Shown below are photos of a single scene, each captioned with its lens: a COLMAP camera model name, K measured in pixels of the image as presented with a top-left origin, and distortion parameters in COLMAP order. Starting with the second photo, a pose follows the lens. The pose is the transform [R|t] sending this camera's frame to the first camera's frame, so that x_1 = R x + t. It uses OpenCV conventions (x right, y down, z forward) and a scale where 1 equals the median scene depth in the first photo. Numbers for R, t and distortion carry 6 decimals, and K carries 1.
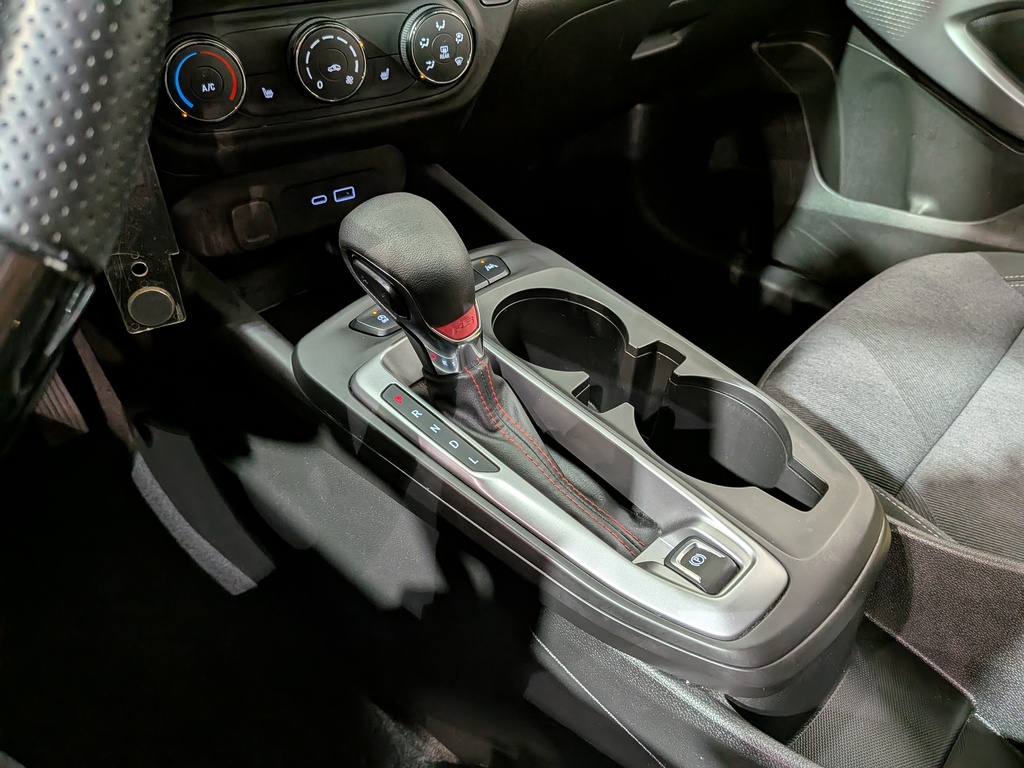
lens RADIAL K [[736.3, 0, 512.0], [0, 736.3, 384.0], [0, 0, 1]] dist [0.067123, -0.150117]
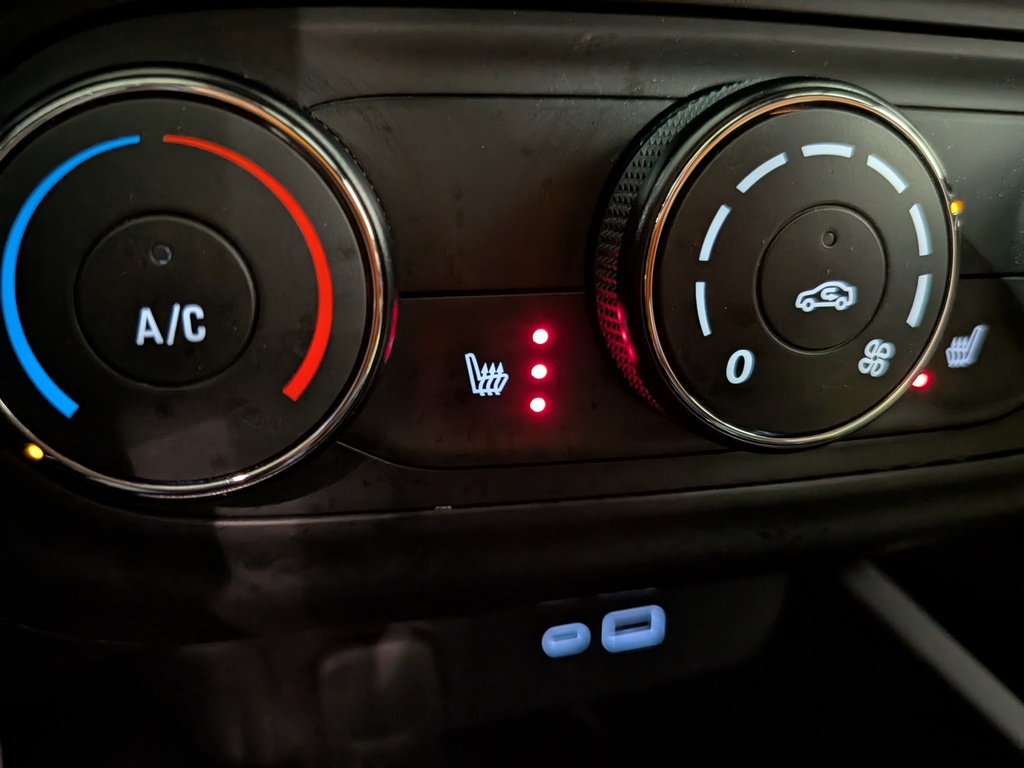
lens RADIAL K [[714.6, 0, 544.0], [0, 714.6, 382.9], [0, 0, 1]] dist [-0.000916, -0.002774]
pose [[0.970070, 0.102440, -0.220157, -0.267242], [-0.170120, 0.933669, -0.315152, -0.329132], [0.173270, 0.343173, 0.923152, 0.813499]]
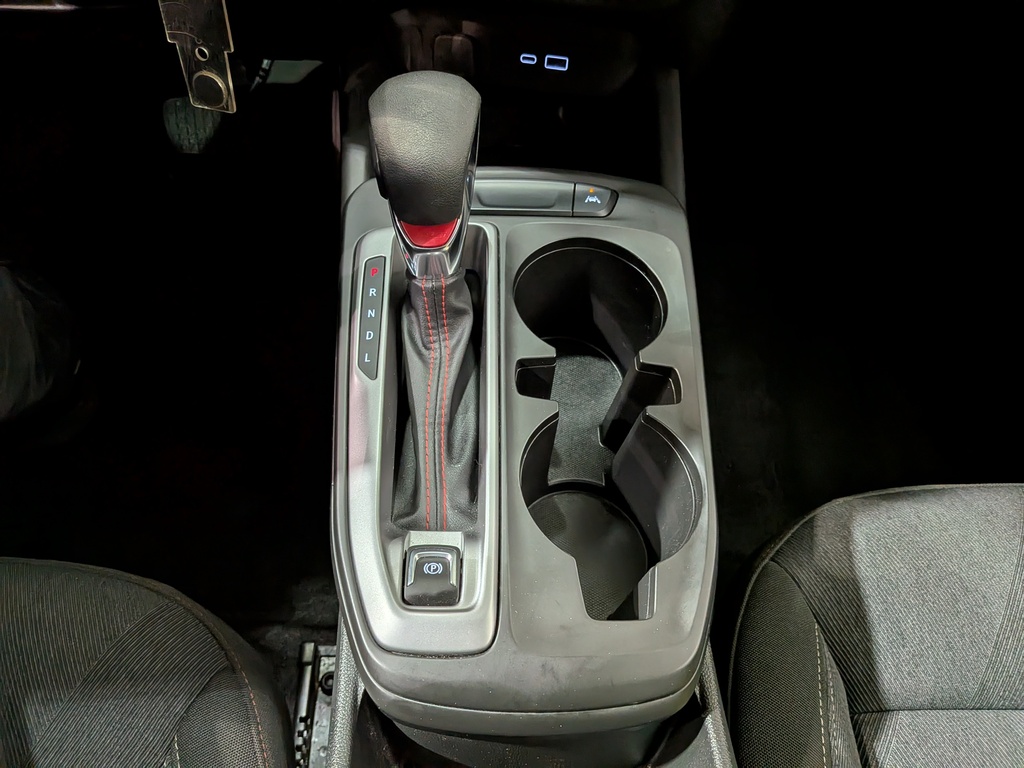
lens RADIAL K [[736.3, 0, 512.0], [0, 736.3, 384.0], [0, 0, 1]] dist [0.067123, -0.150117]
pose [[0.714553, 0.555288, -0.425522, 0.486267], [-0.461917, 0.831302, 0.309144, -0.245206], [0.525401, -0.024344, 0.850506, 0.211936]]
